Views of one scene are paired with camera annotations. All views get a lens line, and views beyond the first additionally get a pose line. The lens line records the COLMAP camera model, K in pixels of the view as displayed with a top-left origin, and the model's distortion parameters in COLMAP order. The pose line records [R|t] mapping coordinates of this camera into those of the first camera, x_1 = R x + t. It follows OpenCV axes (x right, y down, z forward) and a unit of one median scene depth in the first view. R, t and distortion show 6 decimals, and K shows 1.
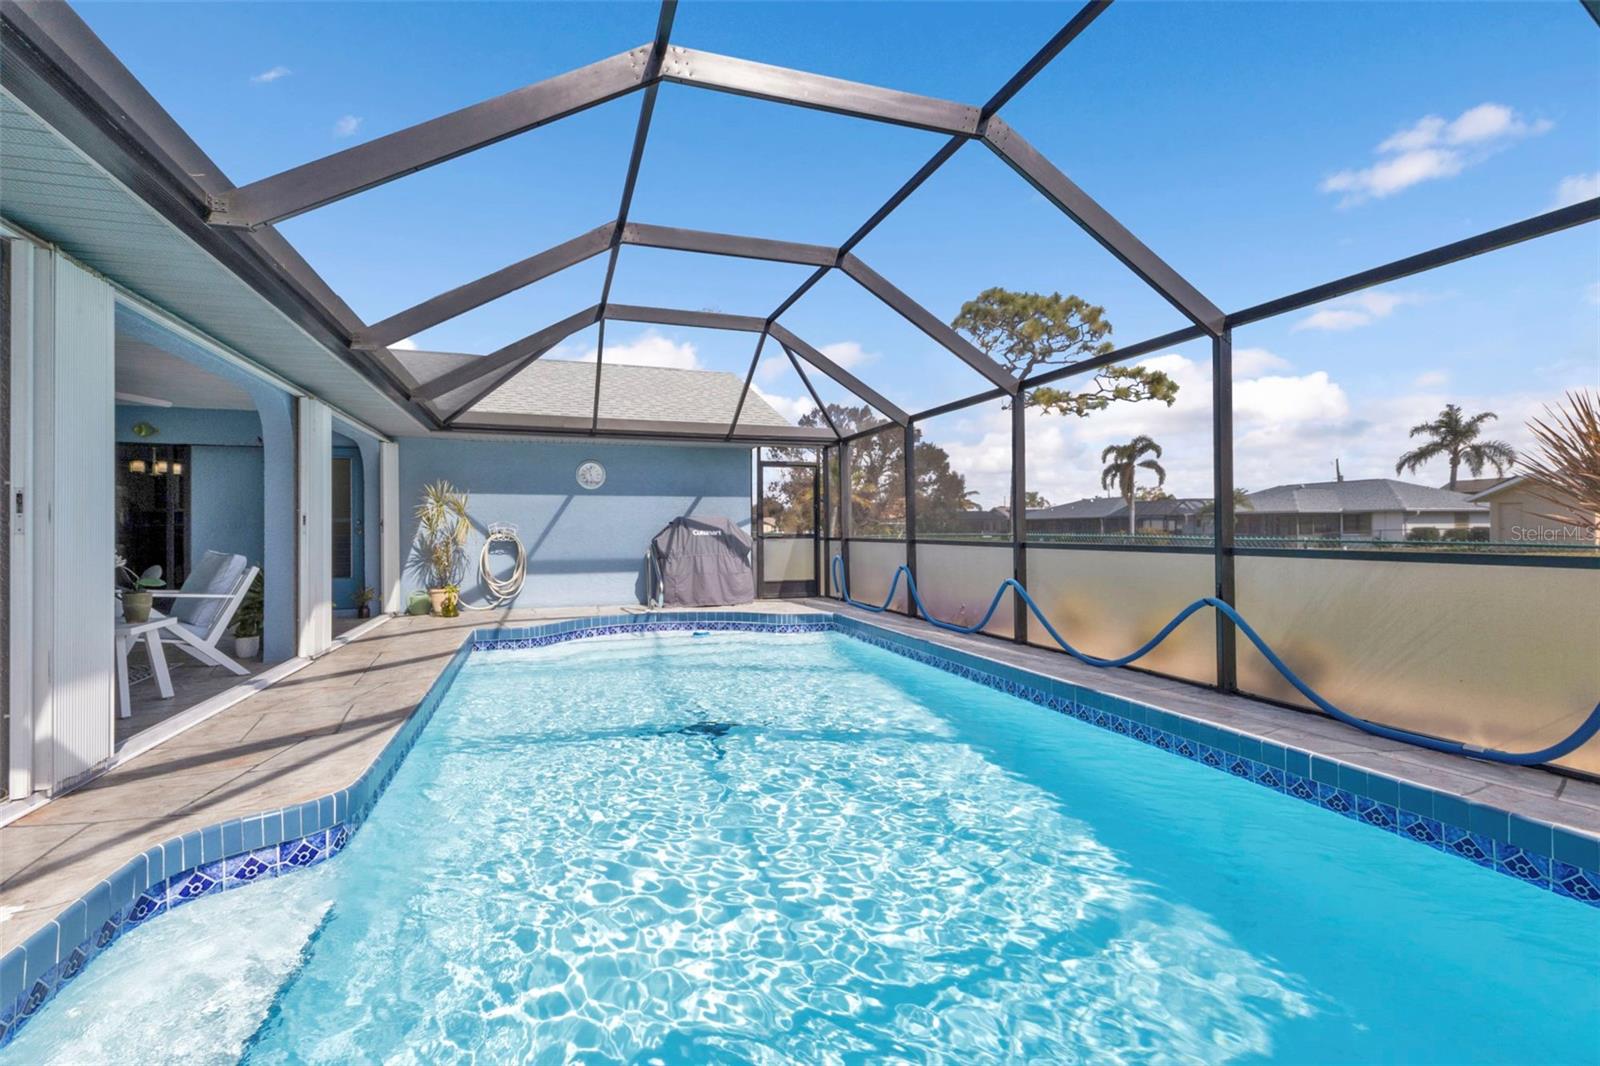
lens RADIAL K [[740.4, 0, 824.4], [0, 740.4, 549.0], [0, 0, 1]] dist [0.015557, -0.000923]
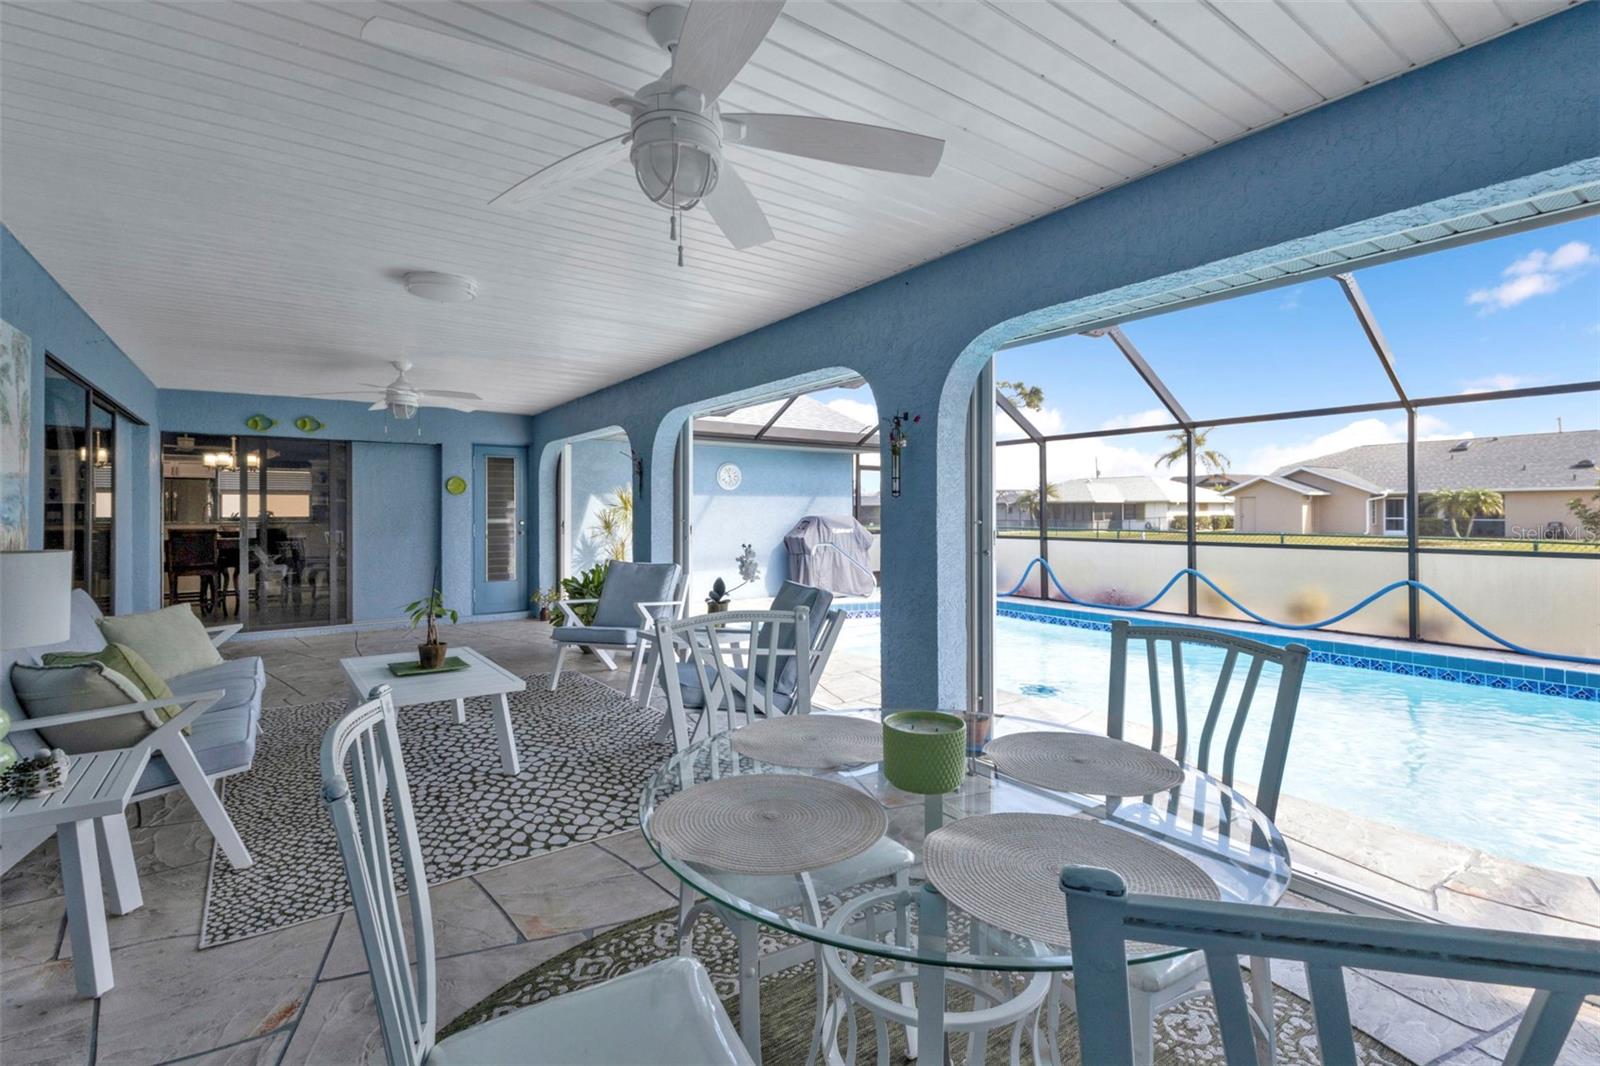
lens RADIAL K [[740.4, 0, 806.4], [0, 740.4, 520.7], [0, 0, 1]] dist [0.015557, -0.000923]
pose [[0.957641, -0.003366, 0.287944, -0.528946], [0.007942, 0.999860, -0.014724, -0.020165], [-0.287854, 0.016388, 0.957534, -0.052557]]
